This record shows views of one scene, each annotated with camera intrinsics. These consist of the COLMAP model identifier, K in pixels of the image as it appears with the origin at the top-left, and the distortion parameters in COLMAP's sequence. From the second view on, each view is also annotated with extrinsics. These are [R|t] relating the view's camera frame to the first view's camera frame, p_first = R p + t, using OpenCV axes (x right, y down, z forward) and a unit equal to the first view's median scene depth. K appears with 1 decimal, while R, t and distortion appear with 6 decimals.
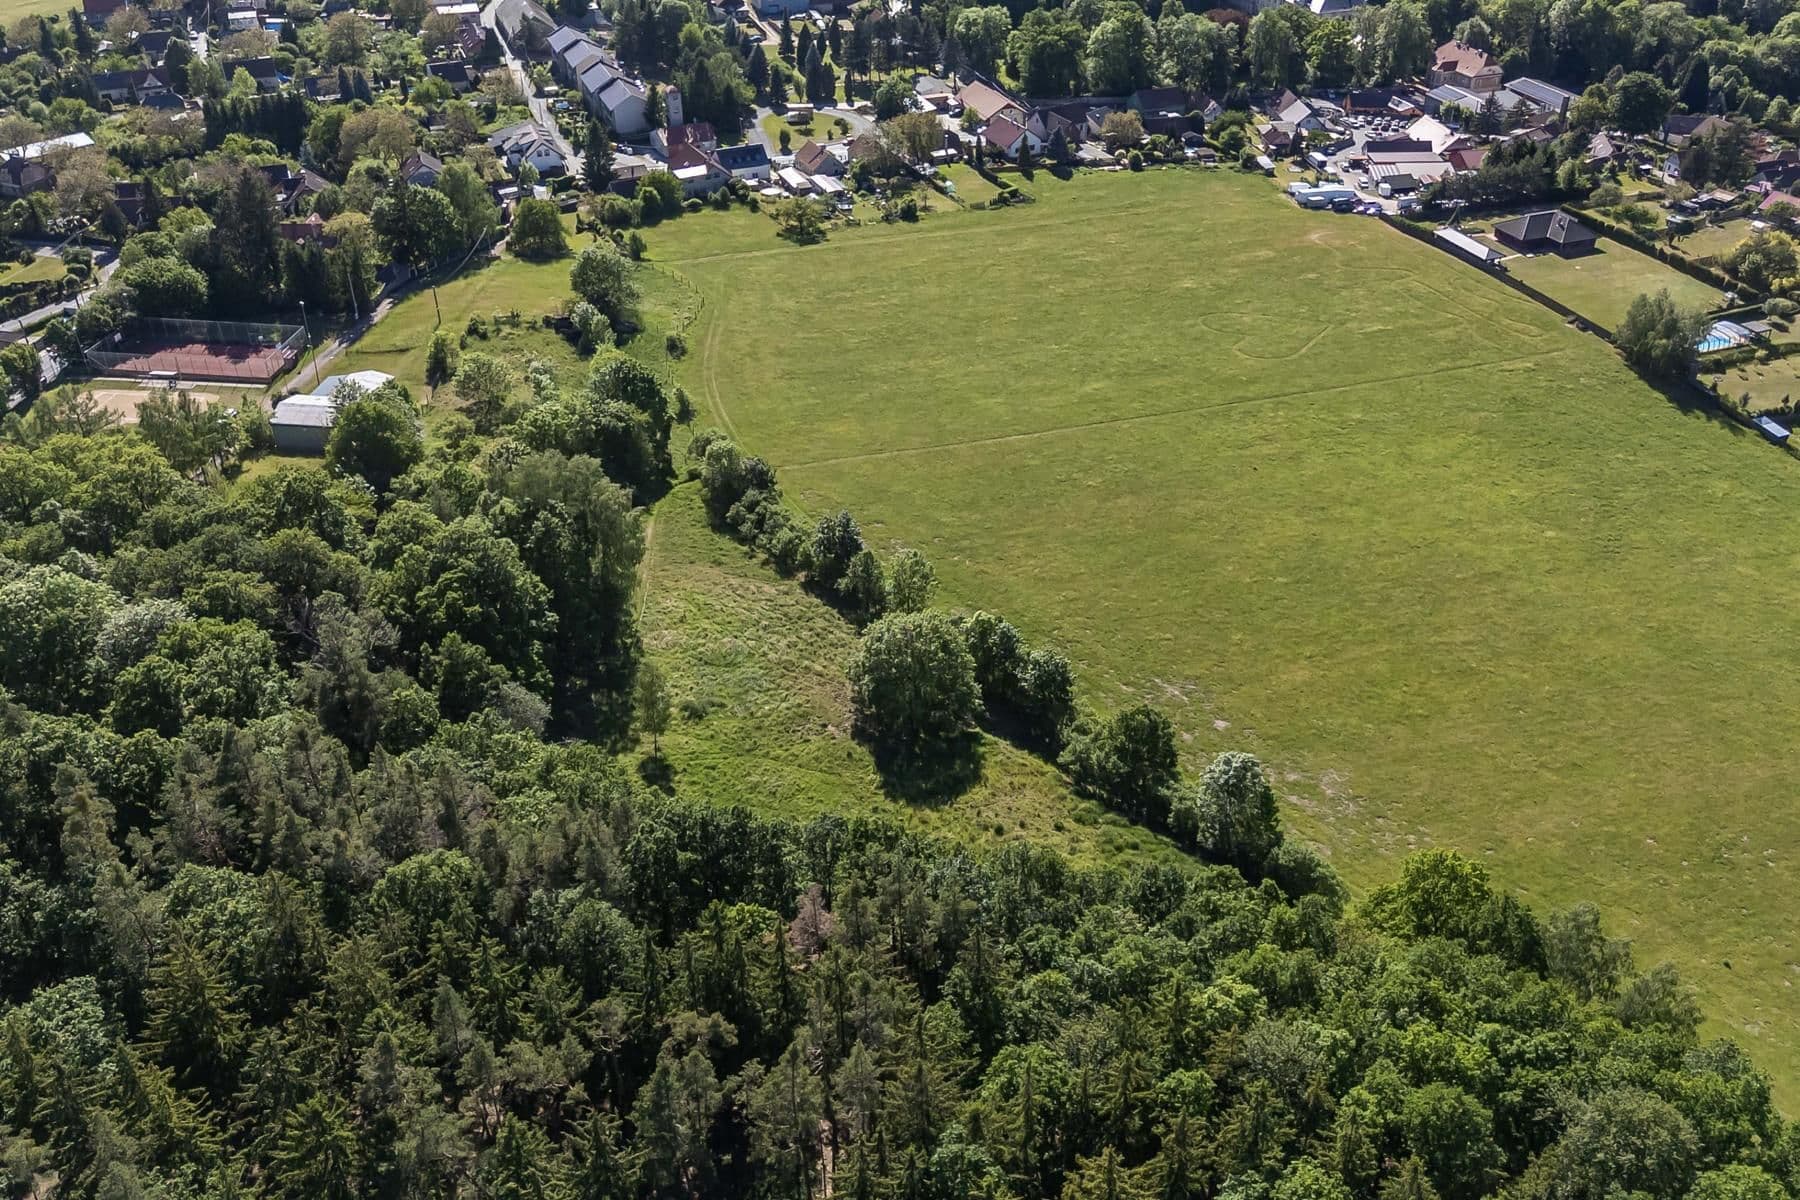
lens RADIAL K [[1571.4, 0, 902.2], [0, 1571.4, 604.2], [0, 0, 1]] dist [0.083963, -0.094254]
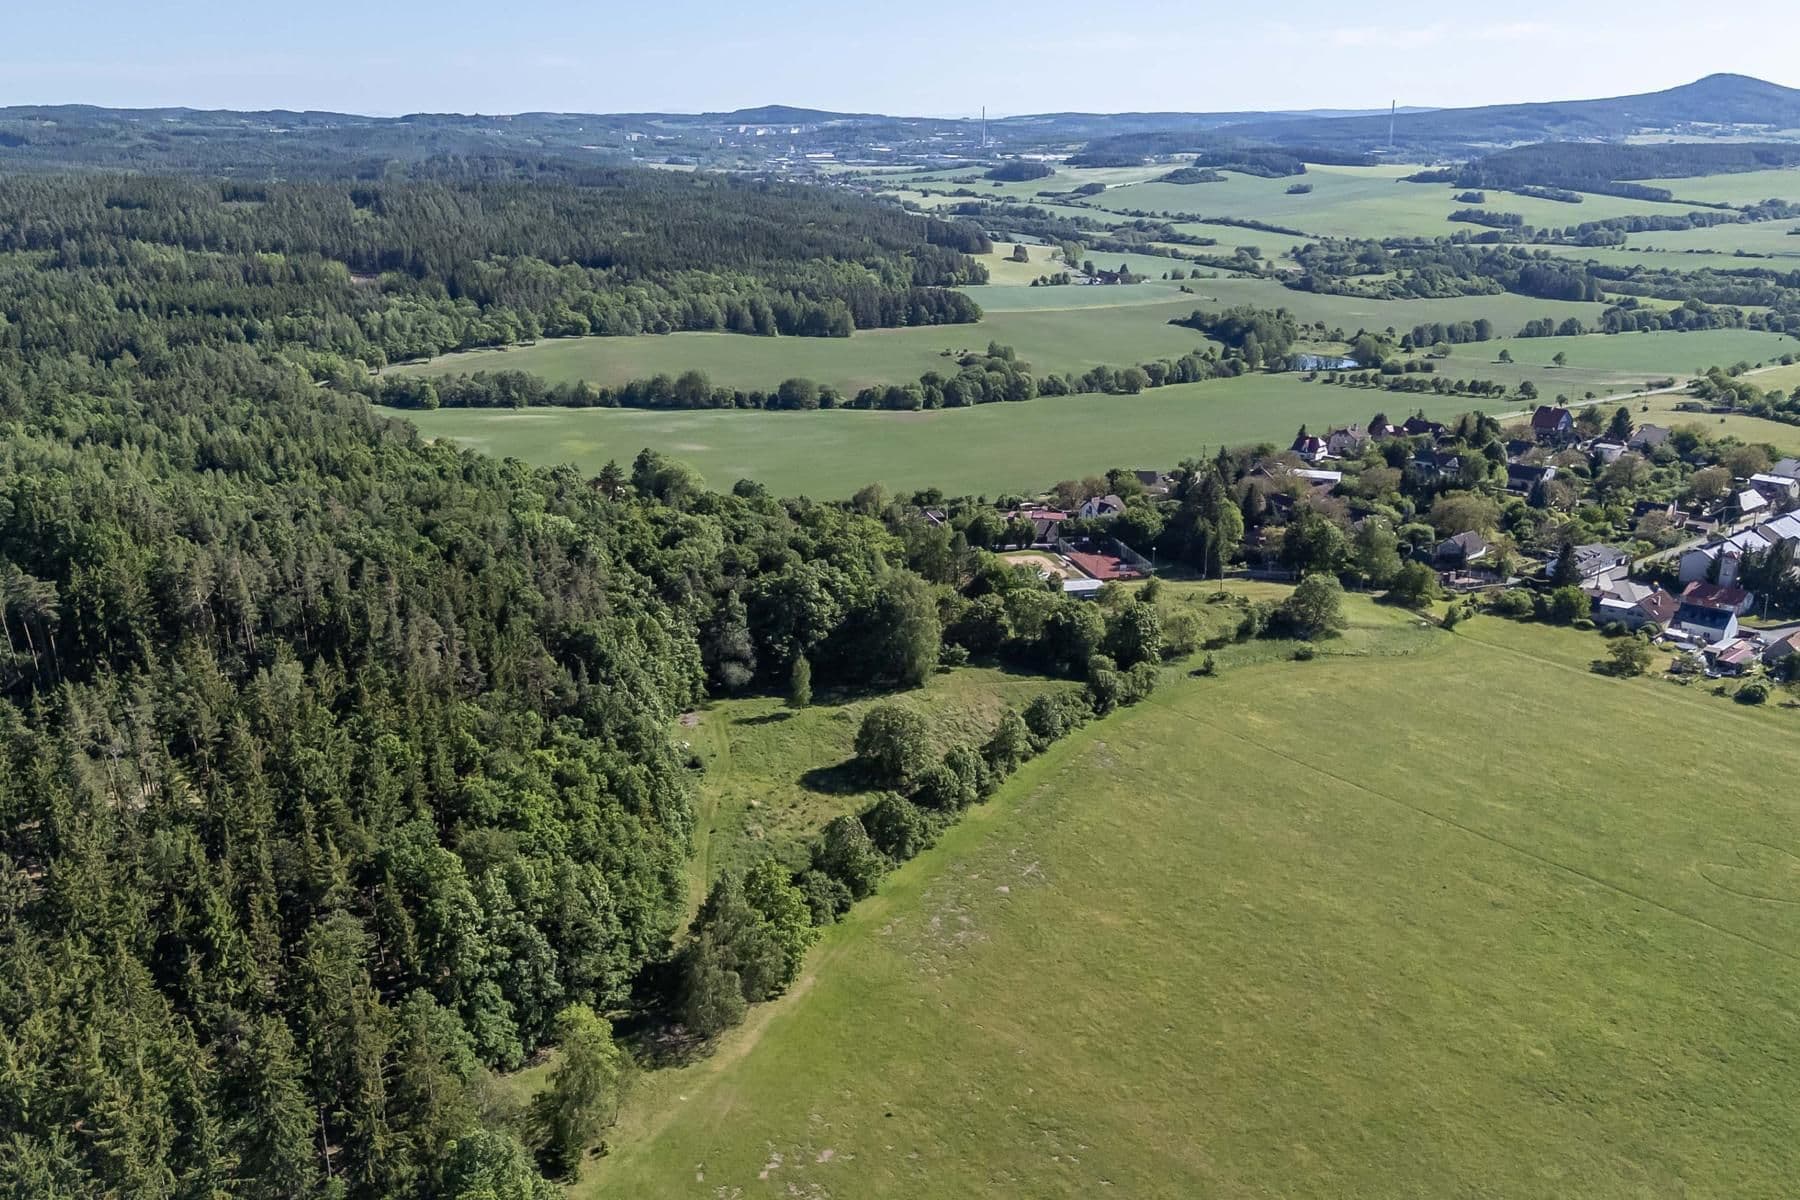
lens RADIAL K [[1571.4, 0, 901.0], [0, 1571.4, 613.5], [0, 0, 1]] dist [0.083963, -0.094254]
pose [[0.356286, 0.287353, -0.889094, 0.724106], [-0.519058, 0.852078, 0.067388, -0.092975], [0.776942, 0.437482, 0.452736, 0.136908]]
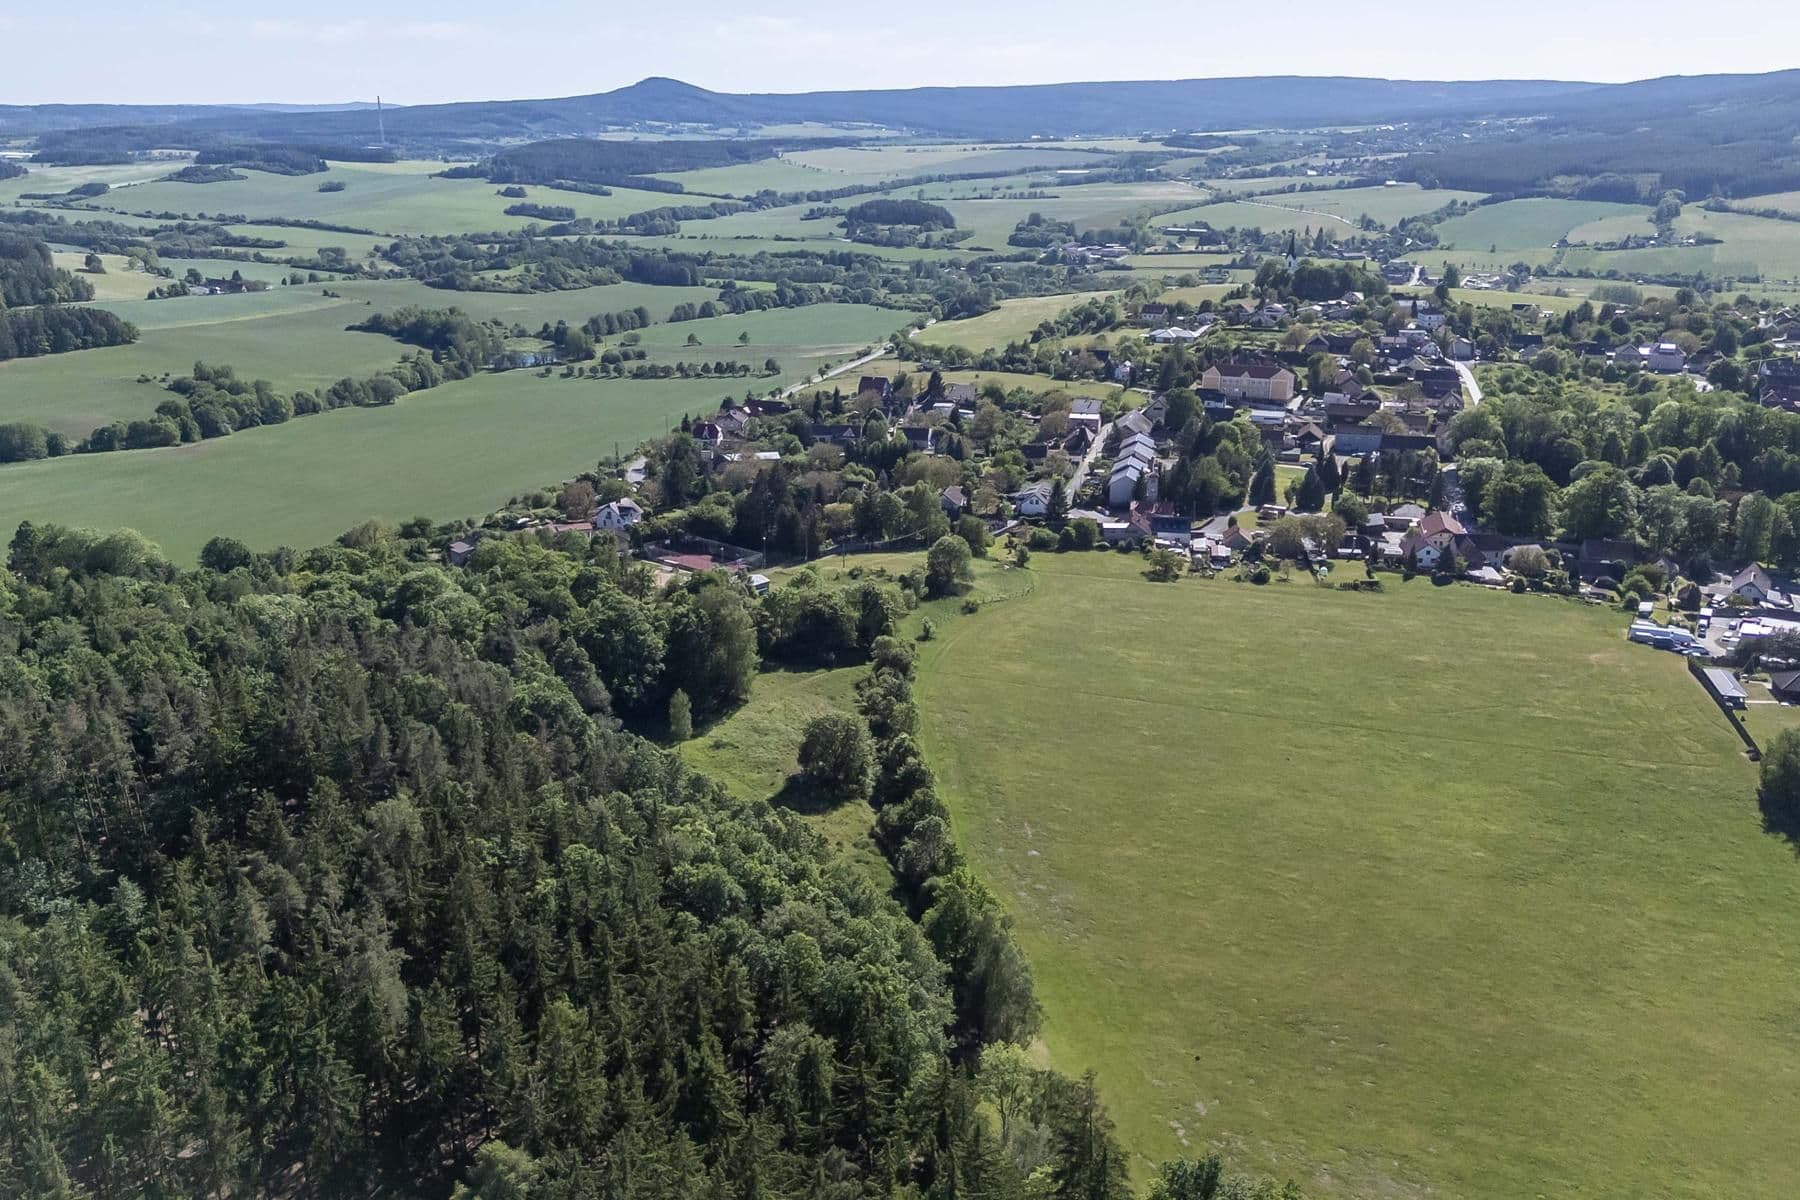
lens RADIAL K [[1571.4, 0, 902.5], [0, 1571.4, 613.4], [0, 0, 1]] dist [0.083963, -0.094254]
pose [[0.832592, 0.173919, -0.525873, 0.452855], [-0.310859, 0.932523, -0.183761, 0.096621], [0.458428, 0.316470, 0.830476, -0.150035]]
